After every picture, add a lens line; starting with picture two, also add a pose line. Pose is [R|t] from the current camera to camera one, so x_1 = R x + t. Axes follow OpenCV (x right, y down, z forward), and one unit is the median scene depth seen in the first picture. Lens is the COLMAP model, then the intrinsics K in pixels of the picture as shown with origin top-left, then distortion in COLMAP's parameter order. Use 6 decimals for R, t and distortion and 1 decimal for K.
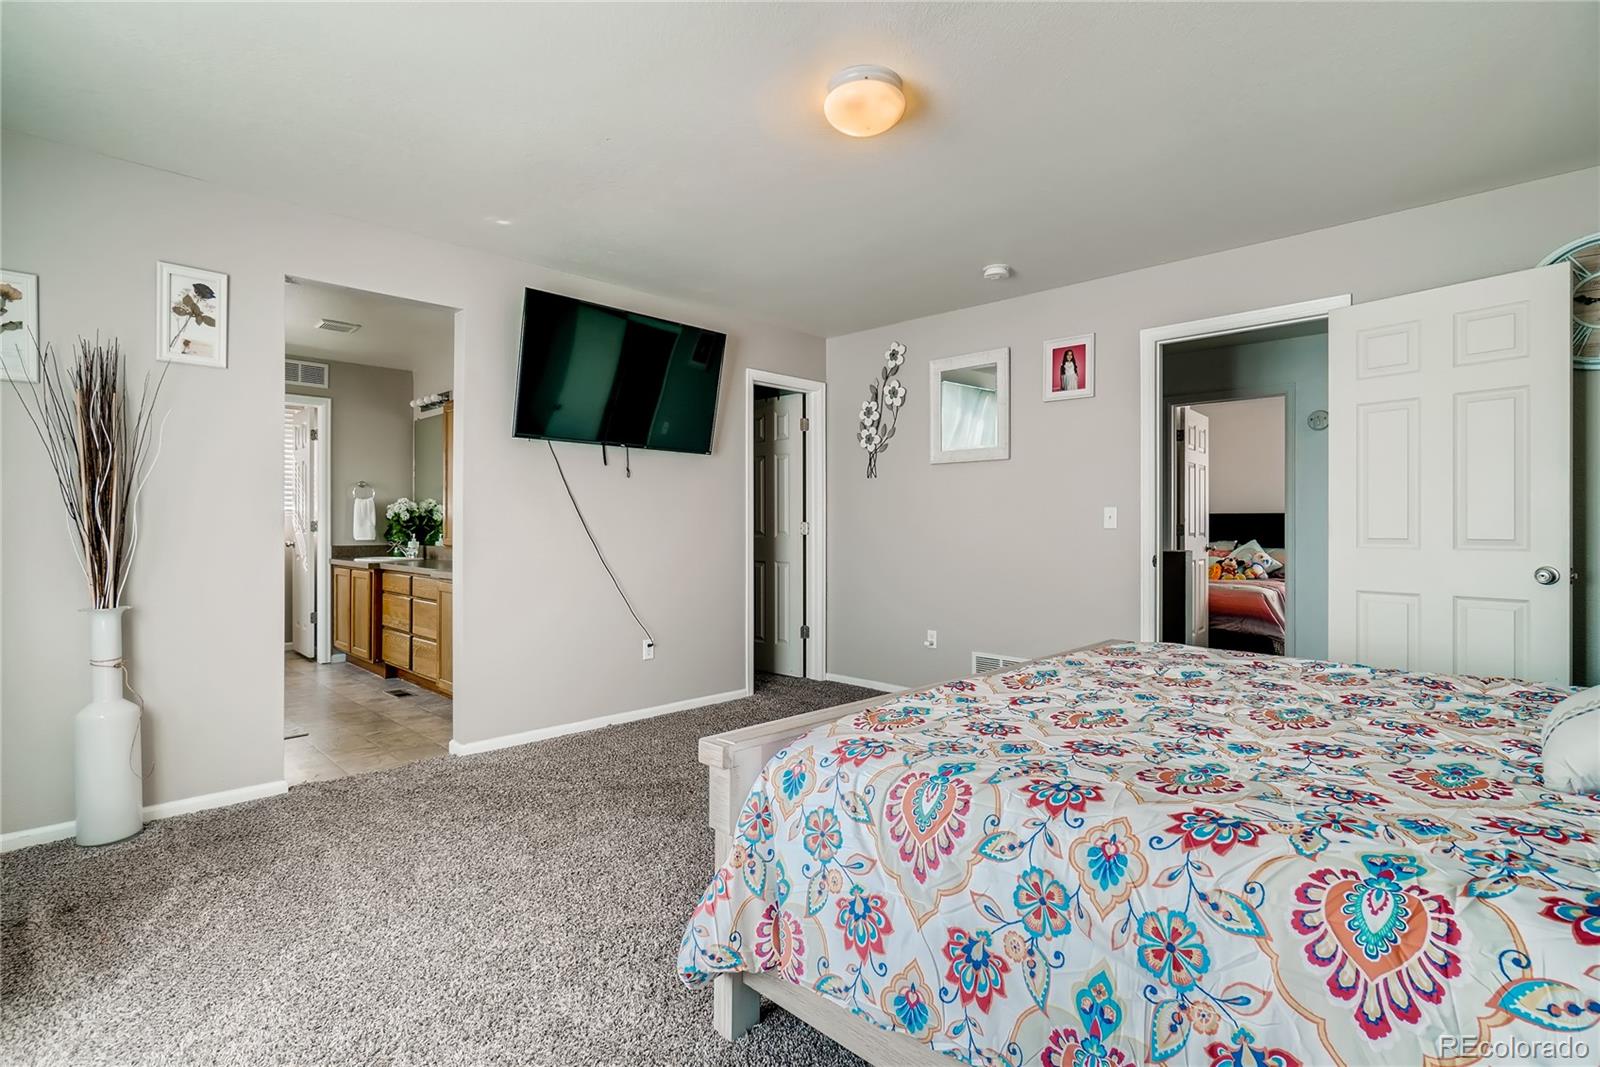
lens RADIAL K [[776.7, 0, 803.2], [0, 776.7, 530.8], [0, 0, 1]] dist [-0.001239, -0.000072]
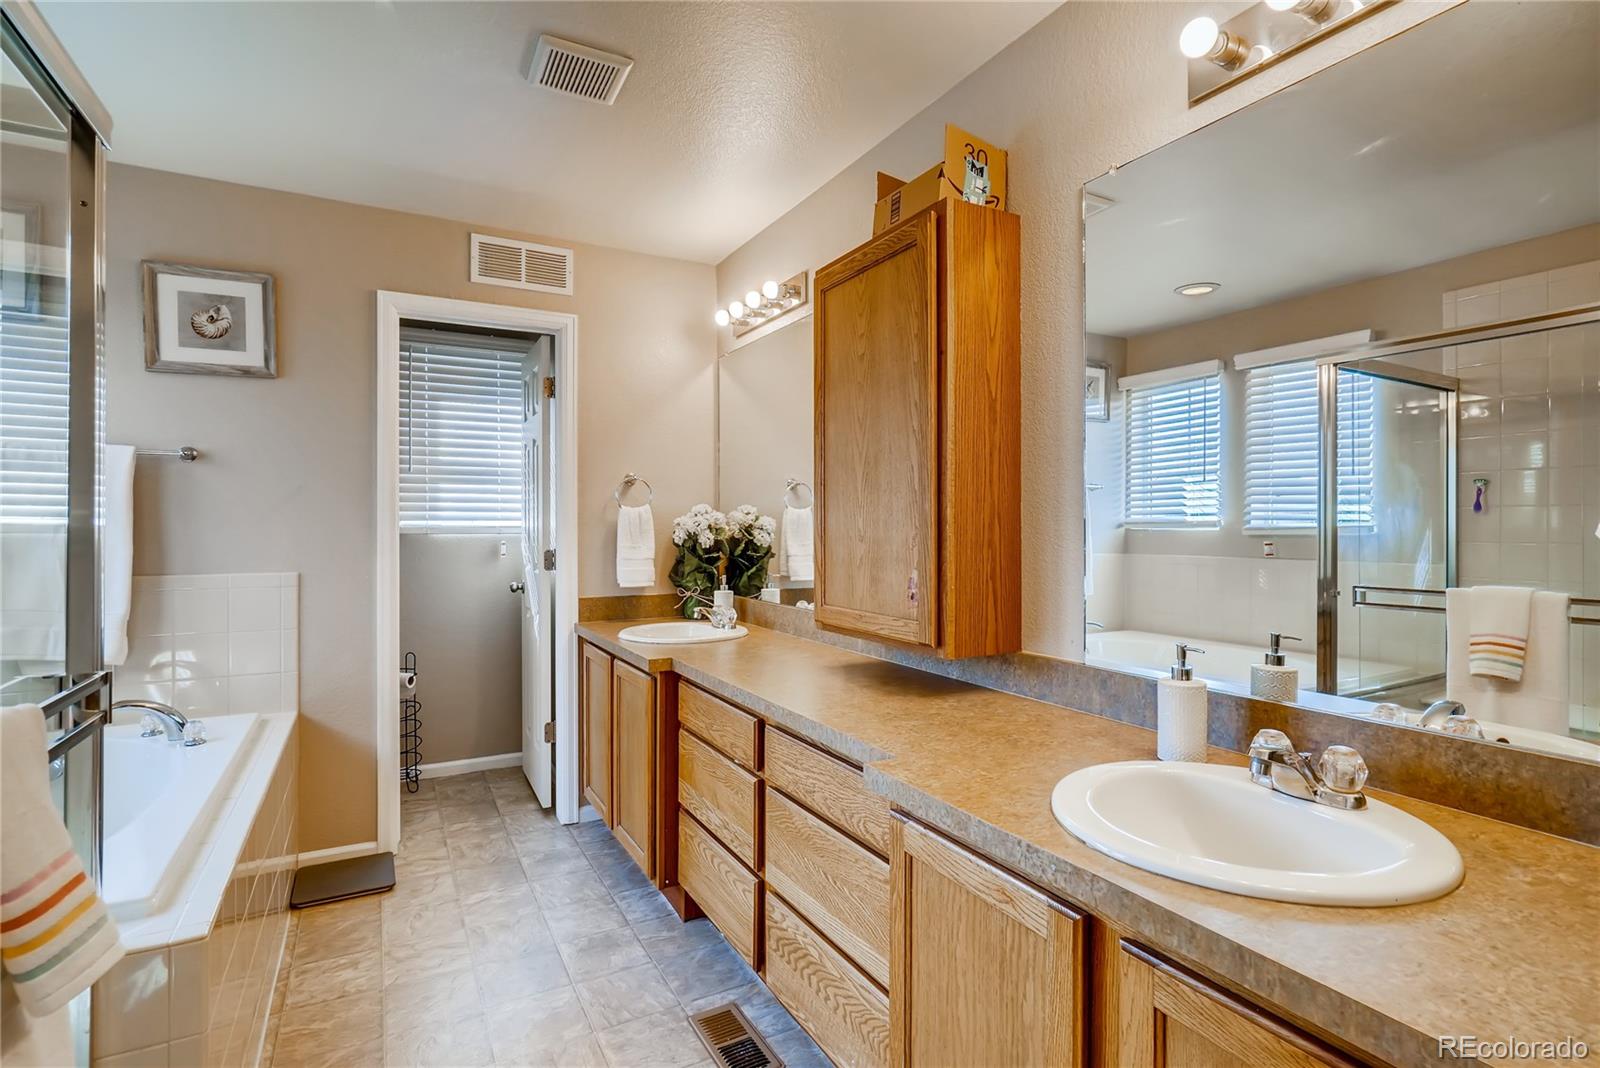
lens RADIAL K [[776.7, 0, 798.7], [0, 776.7, 528.5], [0, 0, 1]] dist [-0.001239, -0.000072]
pose [[0.957951, 0.000979, -0.286929, -0.321358], [-0.000303, 0.999997, 0.002399, -0.028645], [0.286931, -0.002212, 0.957949, 0.549973]]
